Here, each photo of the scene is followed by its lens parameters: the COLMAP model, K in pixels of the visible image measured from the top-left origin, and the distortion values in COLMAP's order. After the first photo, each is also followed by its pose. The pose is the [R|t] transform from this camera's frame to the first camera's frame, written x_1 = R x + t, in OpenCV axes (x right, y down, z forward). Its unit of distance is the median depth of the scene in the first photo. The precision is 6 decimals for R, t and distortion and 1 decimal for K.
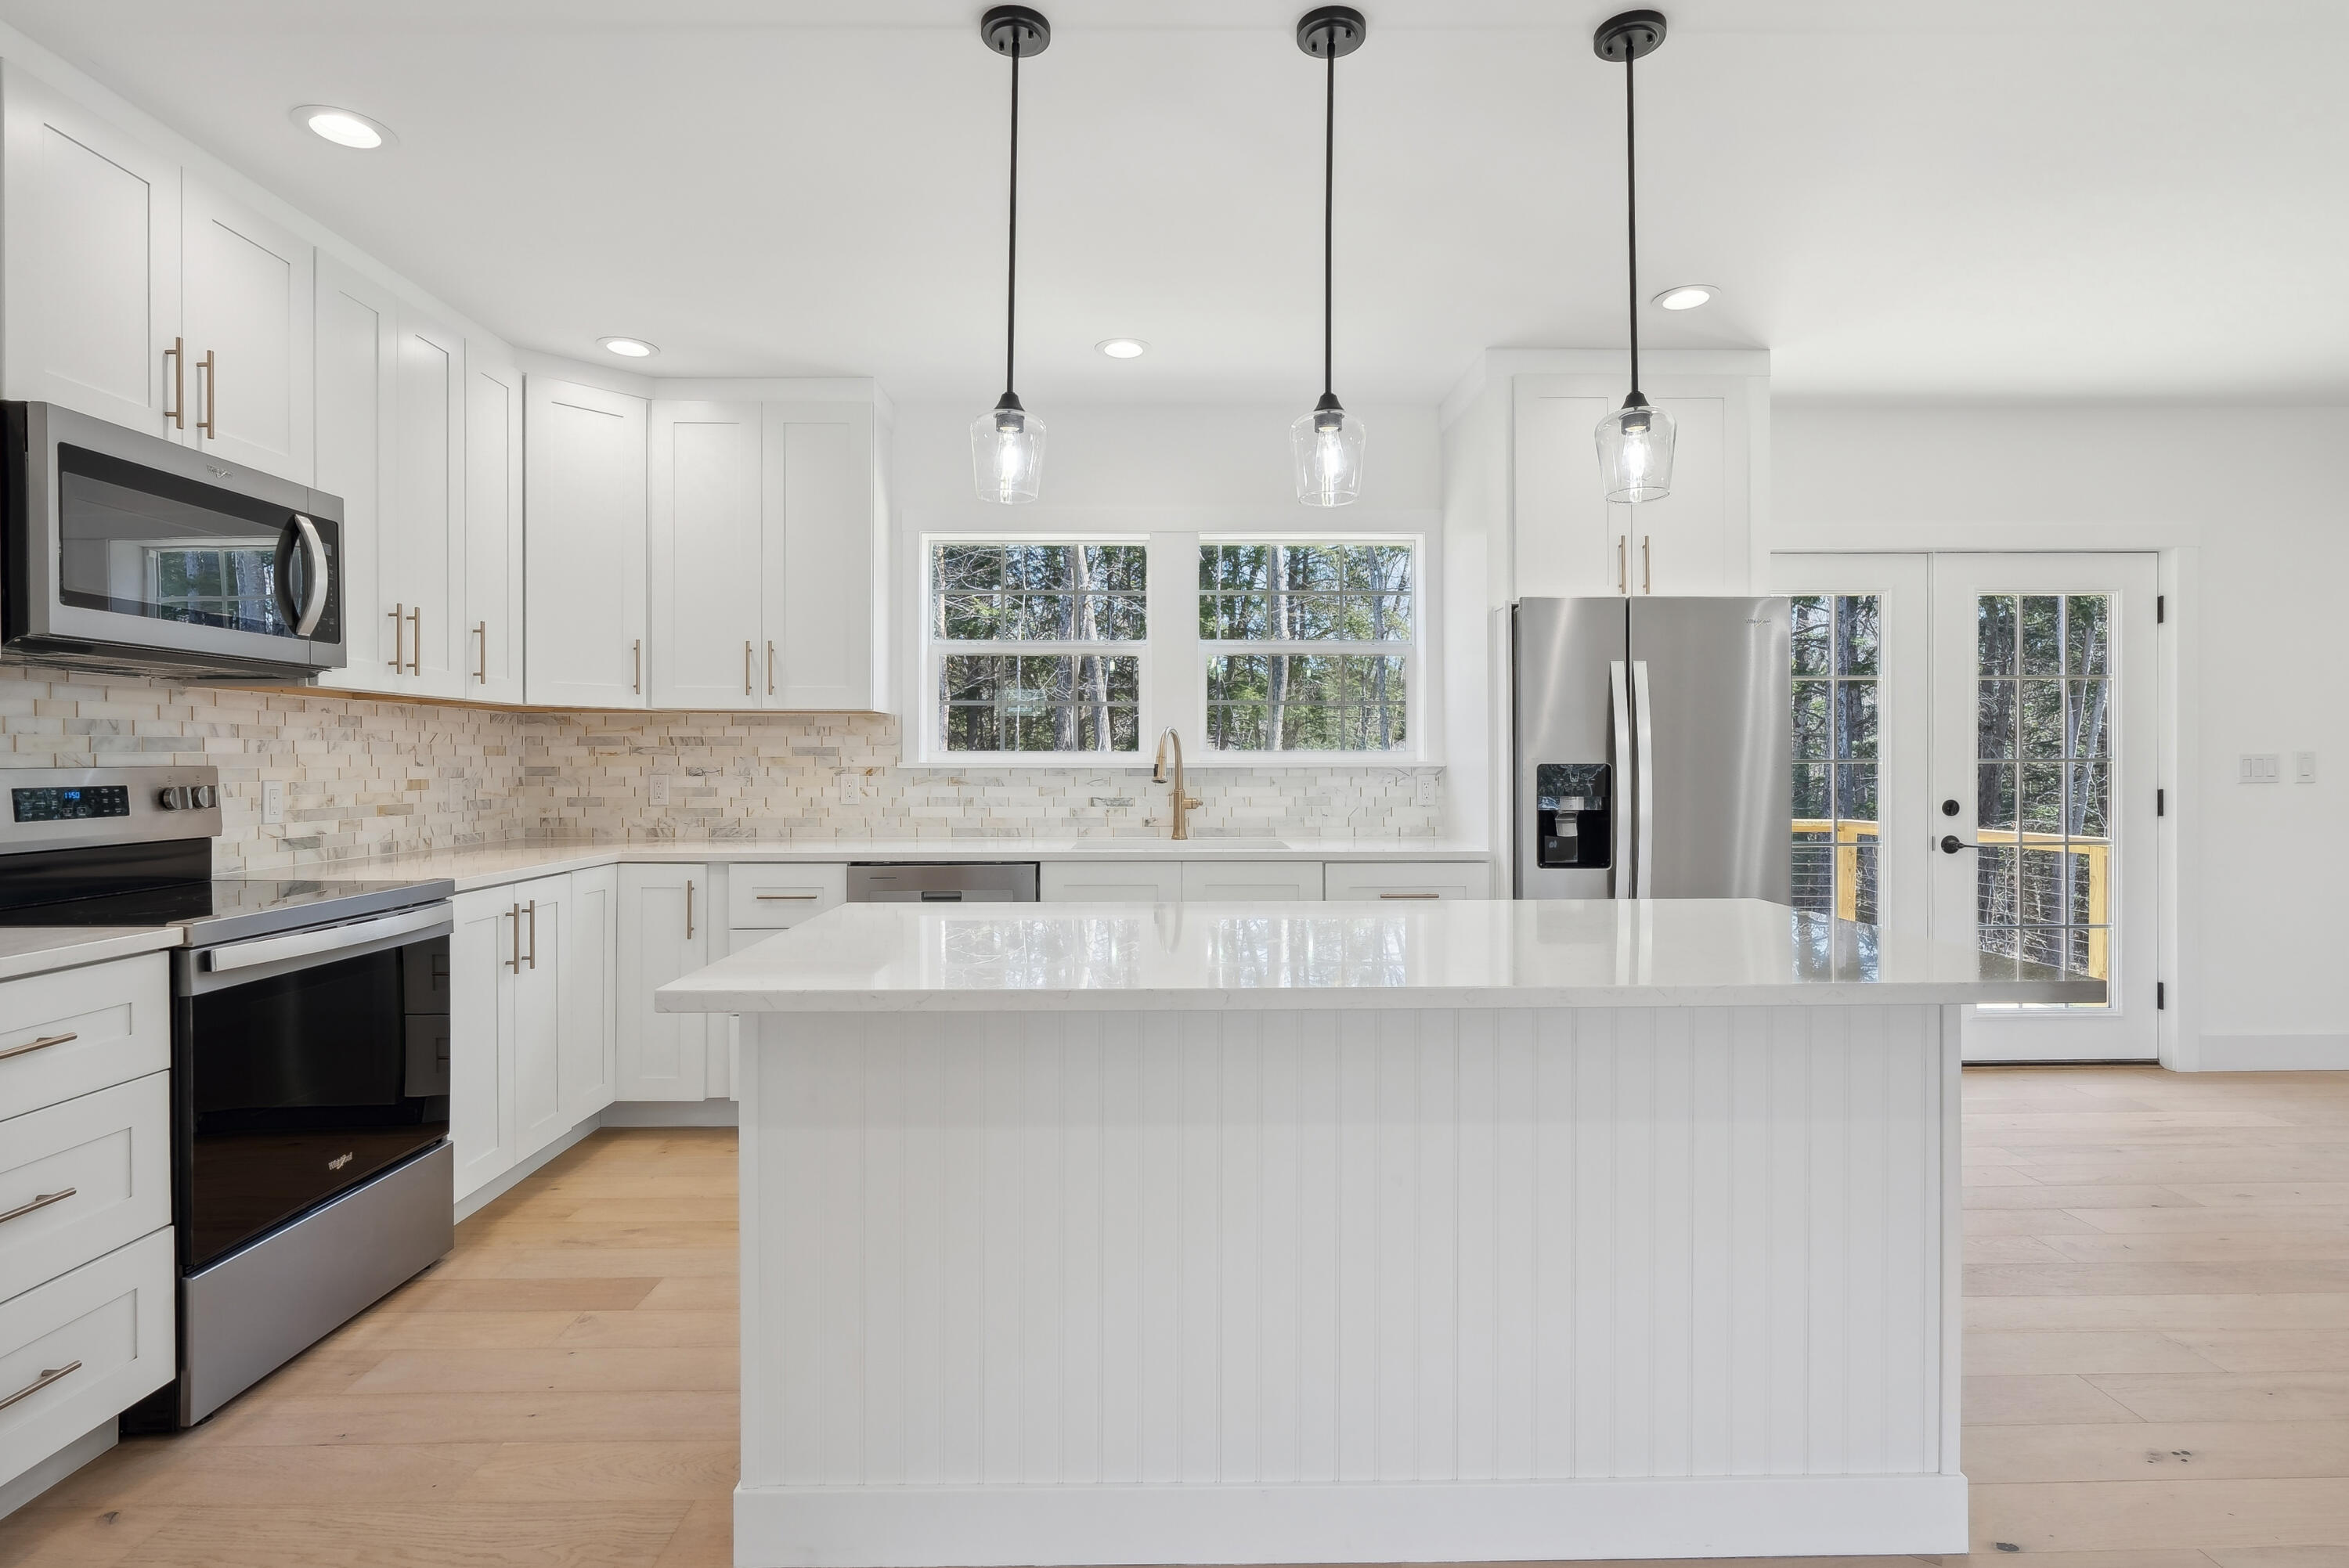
lens RADIAL K [[1168.3, 0, 1172.9], [0, 1168.3, 777.7], [0, 0, 1]] dist [0.004391, 0.000634]
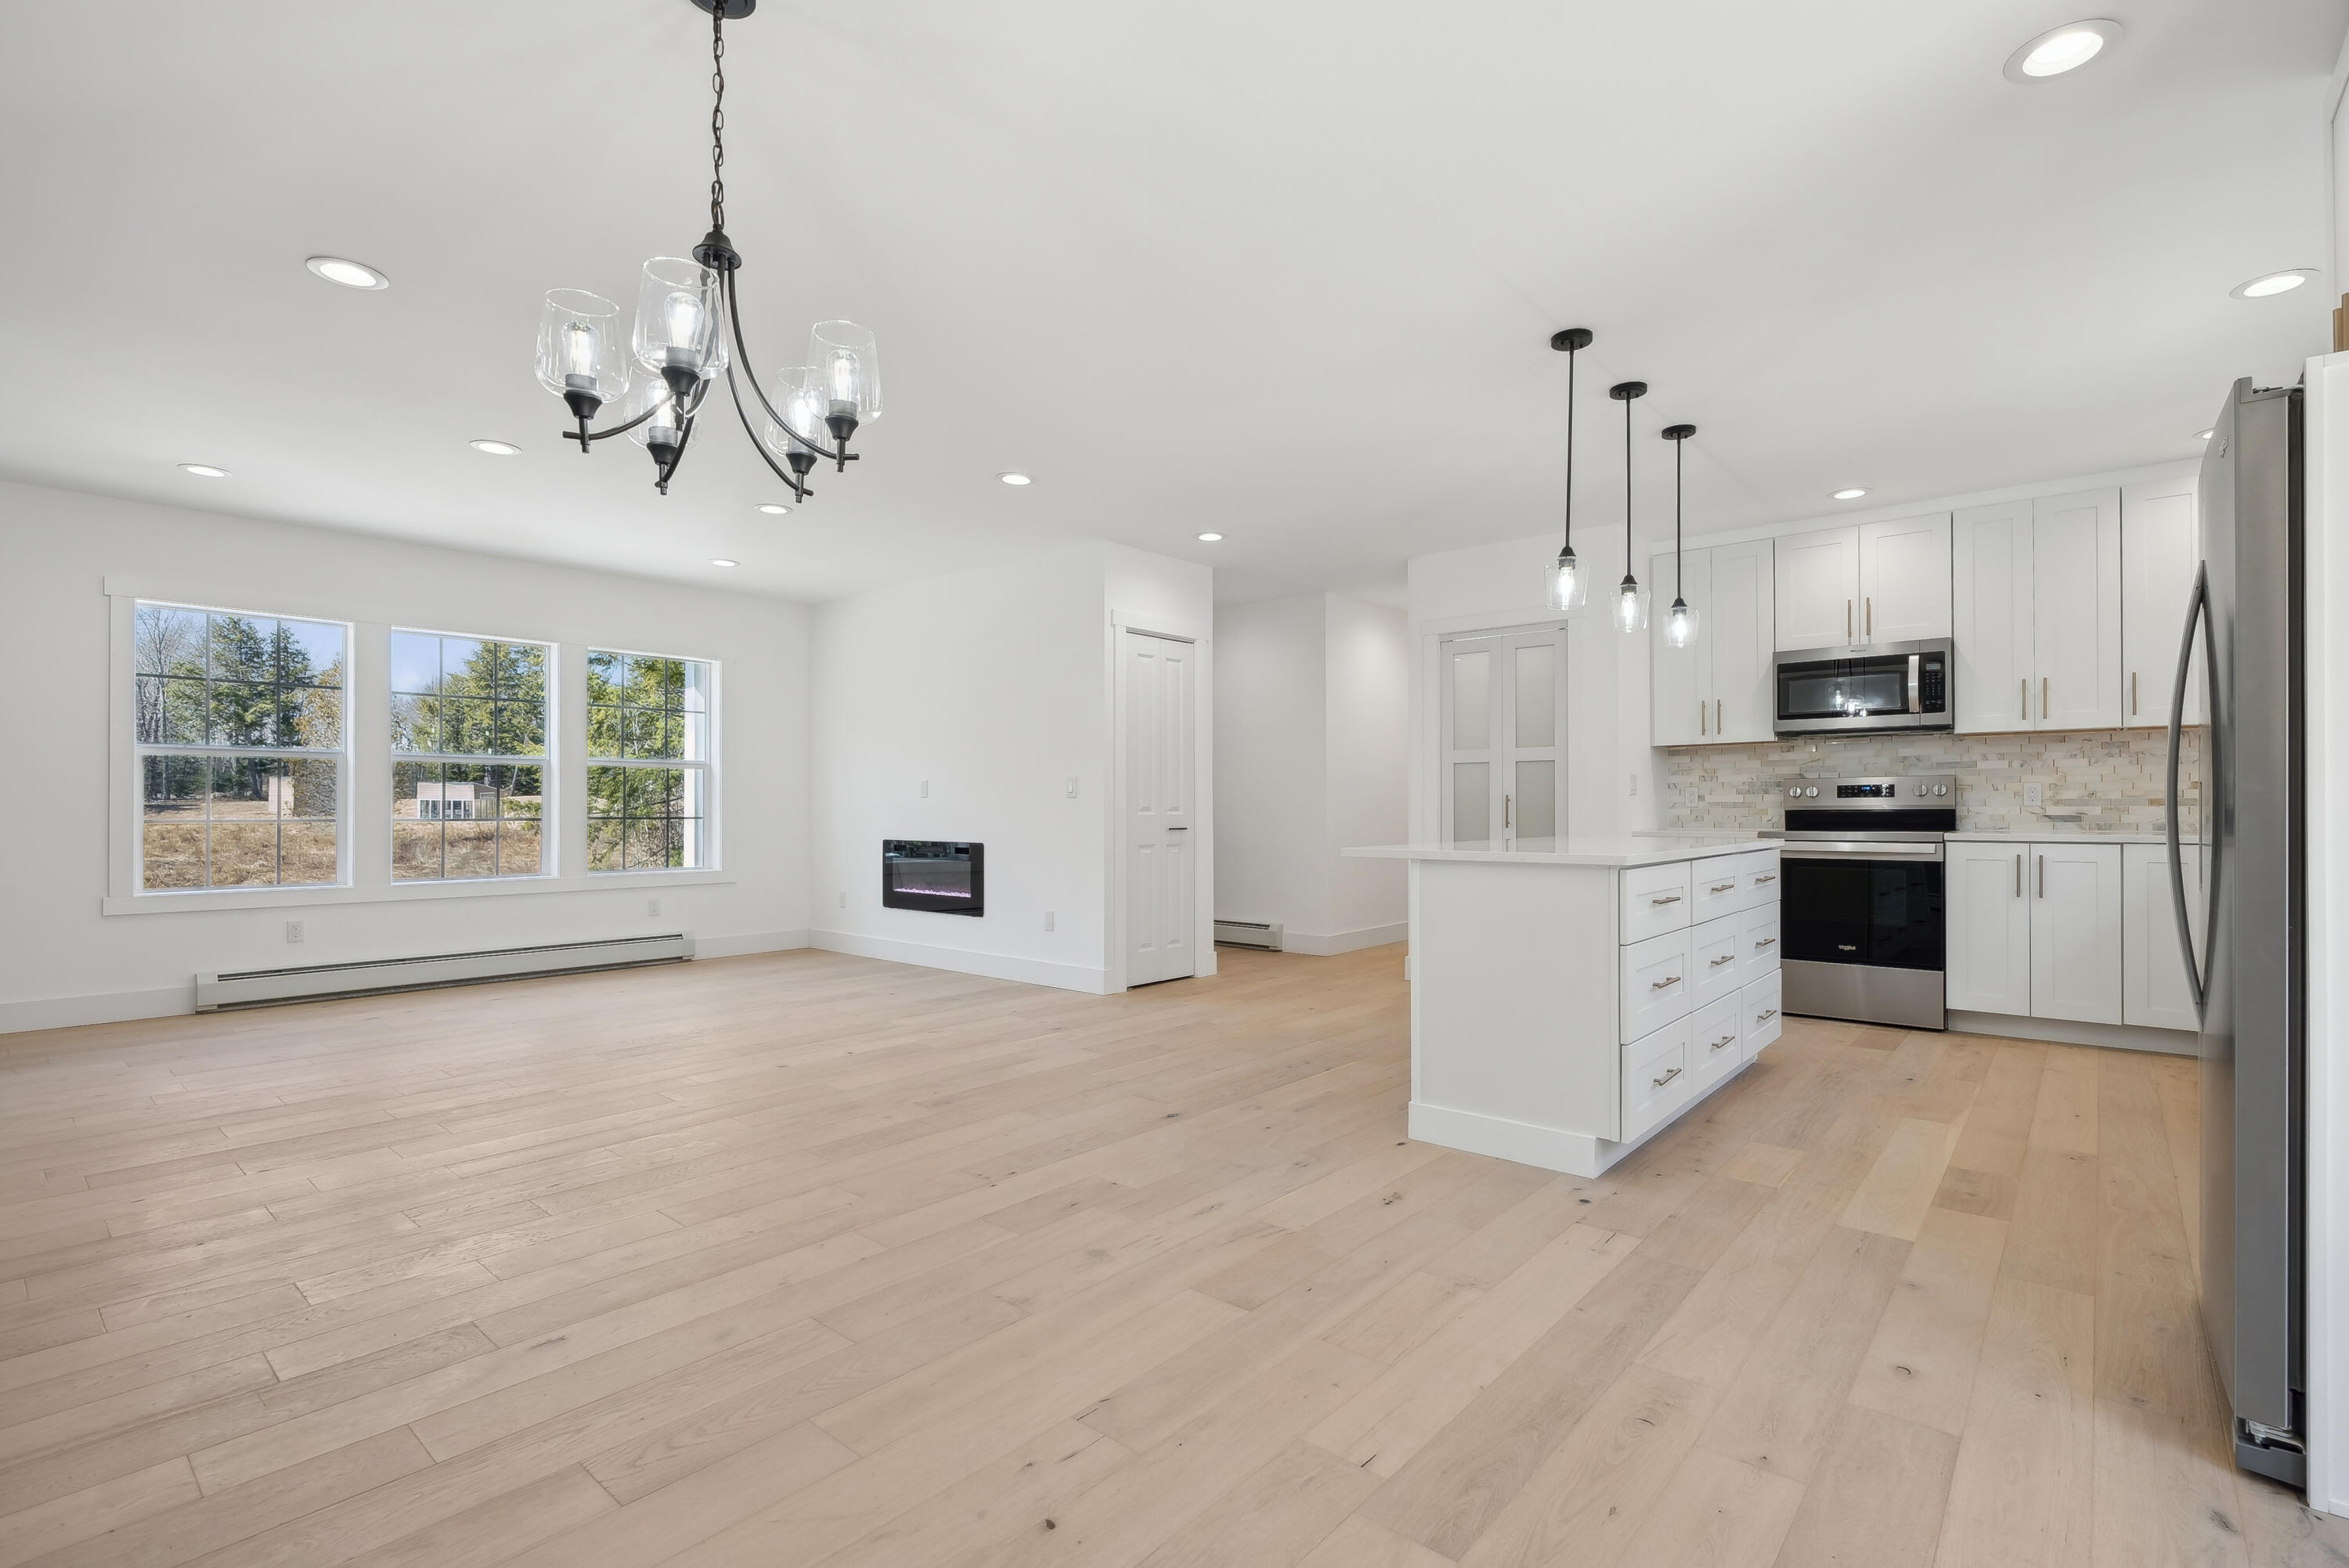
lens RADIAL K [[1073.8, 0, 1180.9], [0, 1073.8, 795.7], [0, 0, 1]] dist [0.000189, 0.000241]
pose [[-0.667622, -0.008316, -0.744454, 1.408551], [-0.007268, 0.999963, -0.004652, 0.042289], [0.744465, 0.002305, -0.667658, 1.172017]]
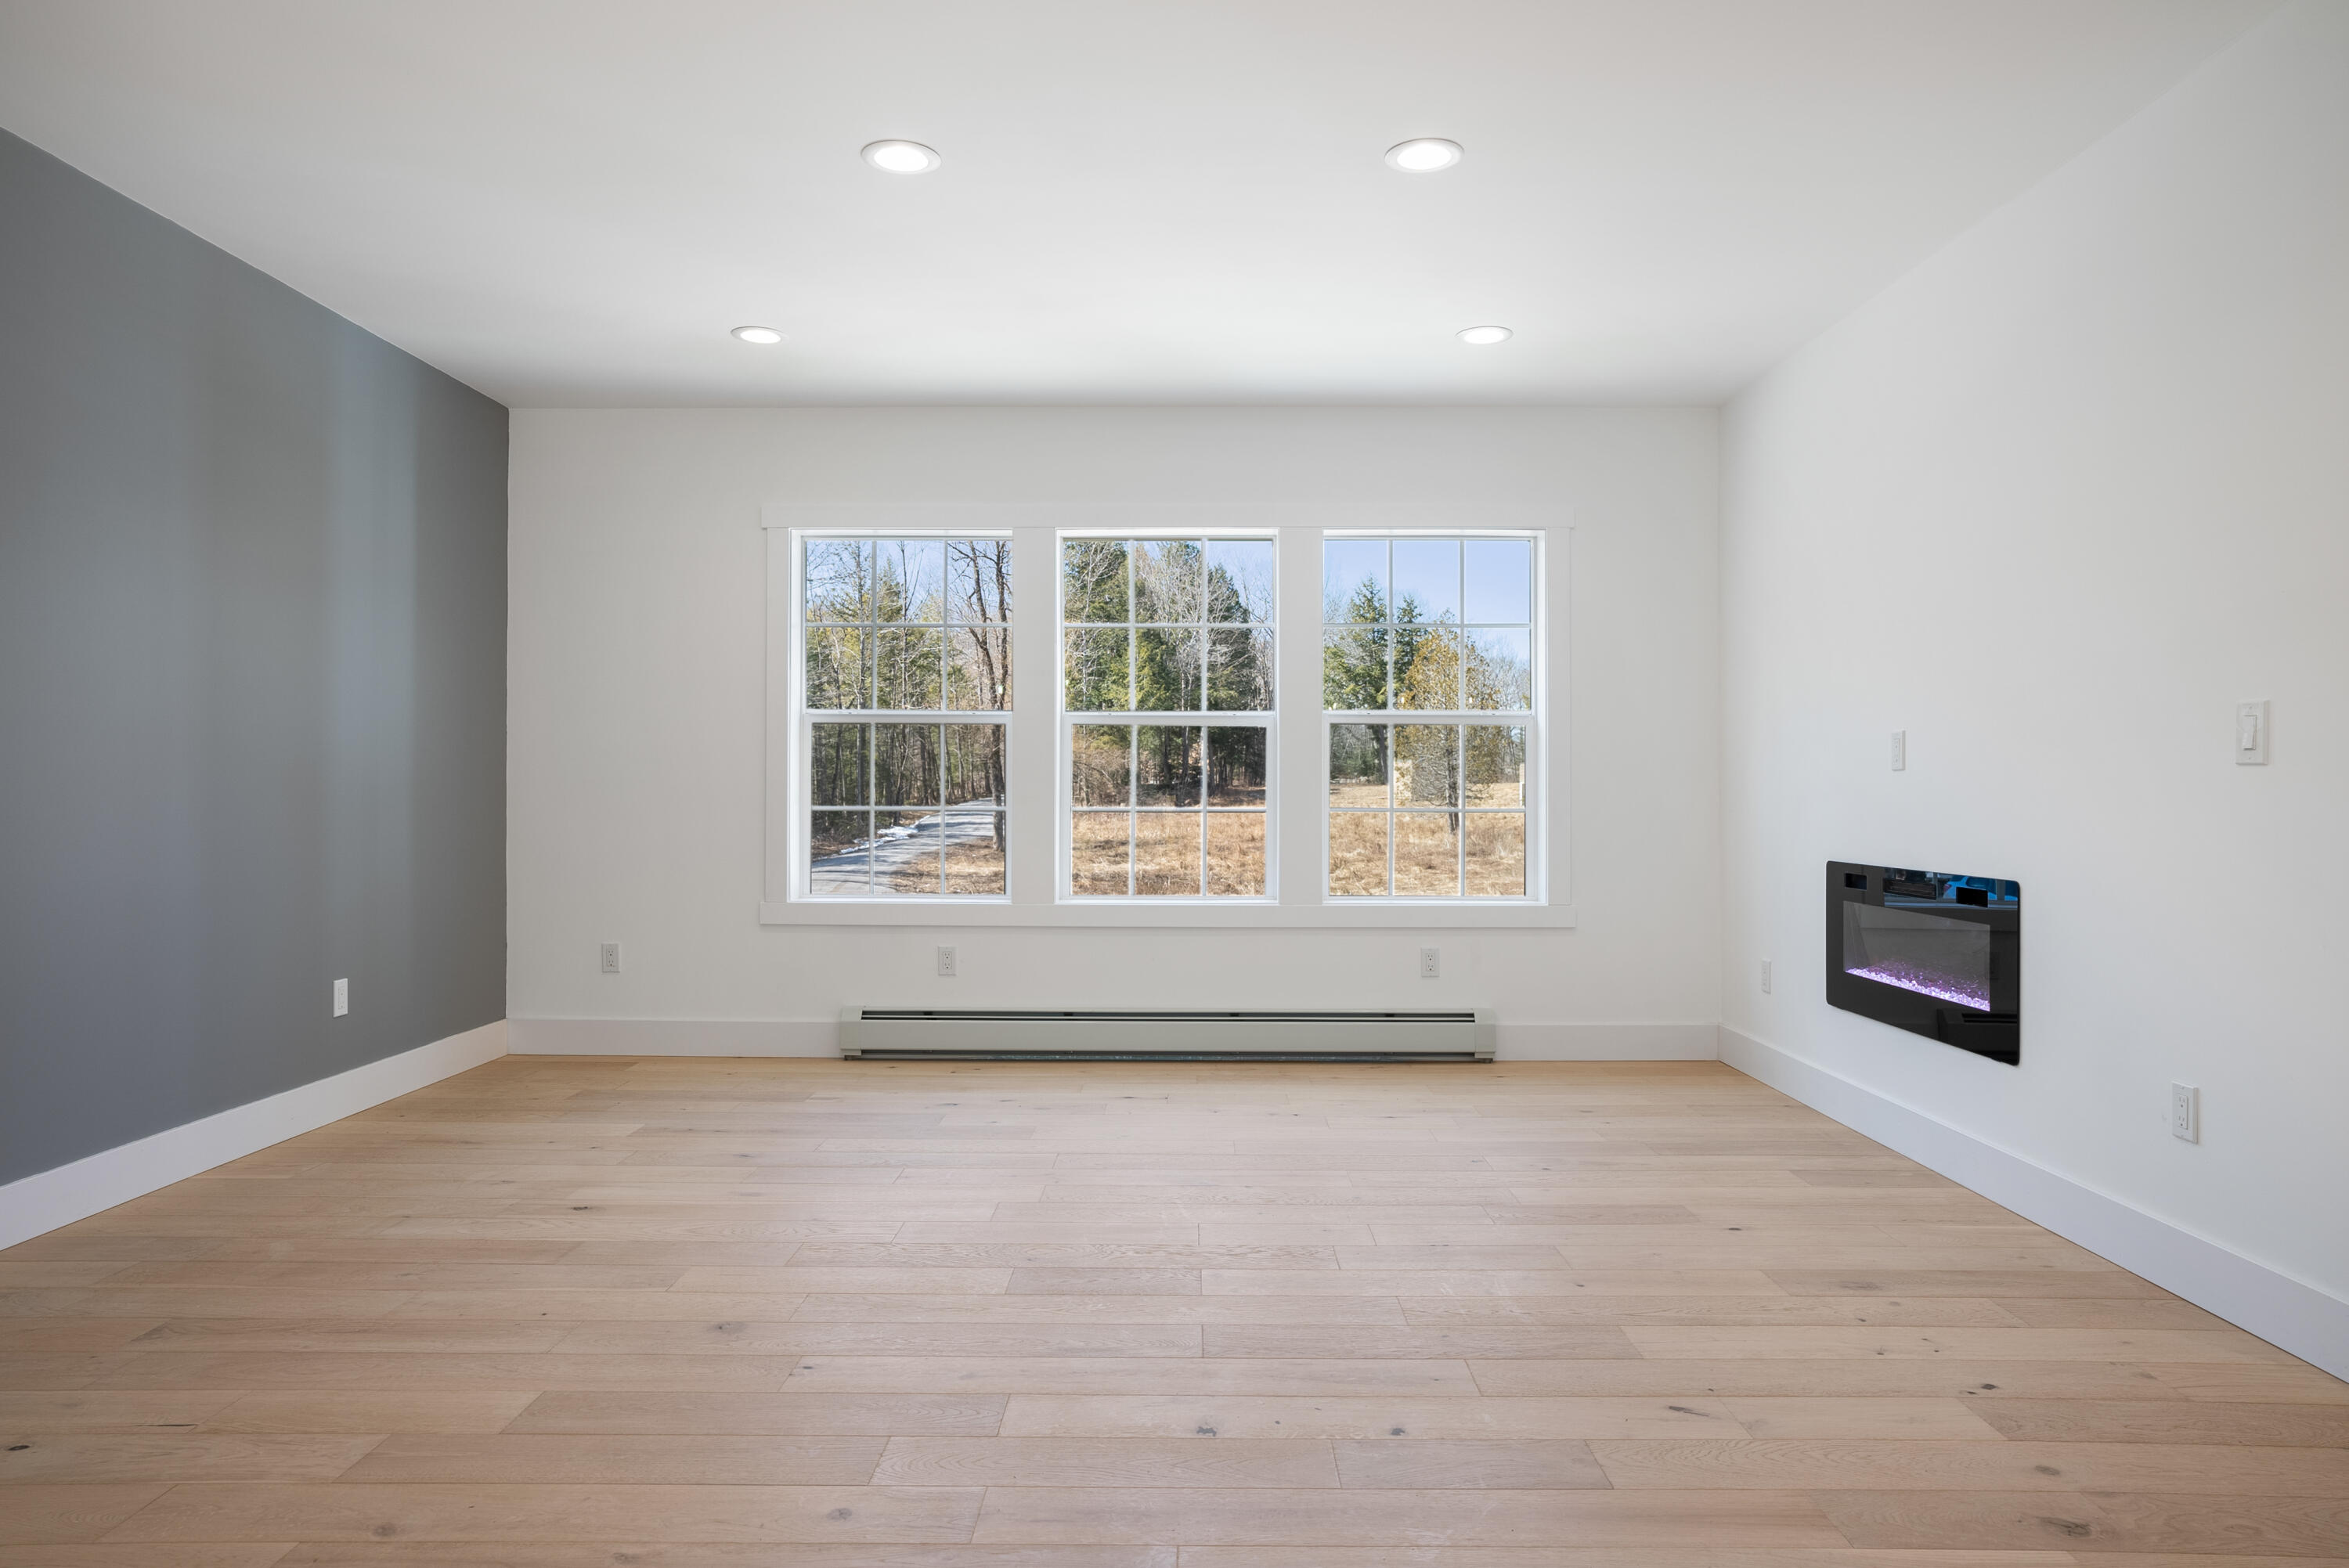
lens RADIAL K [[1469.8, 0, 1166.2], [0, 1469.8, 774.4], [0, 0, 1]] dist [-0.001725, 0.000373]
pose [[-0.999752, -0.002691, 0.022085, 0.629192], [-0.002740, 0.999994, -0.002214, 0.049559], [-0.022079, -0.002274, -0.999754, 0.559247]]
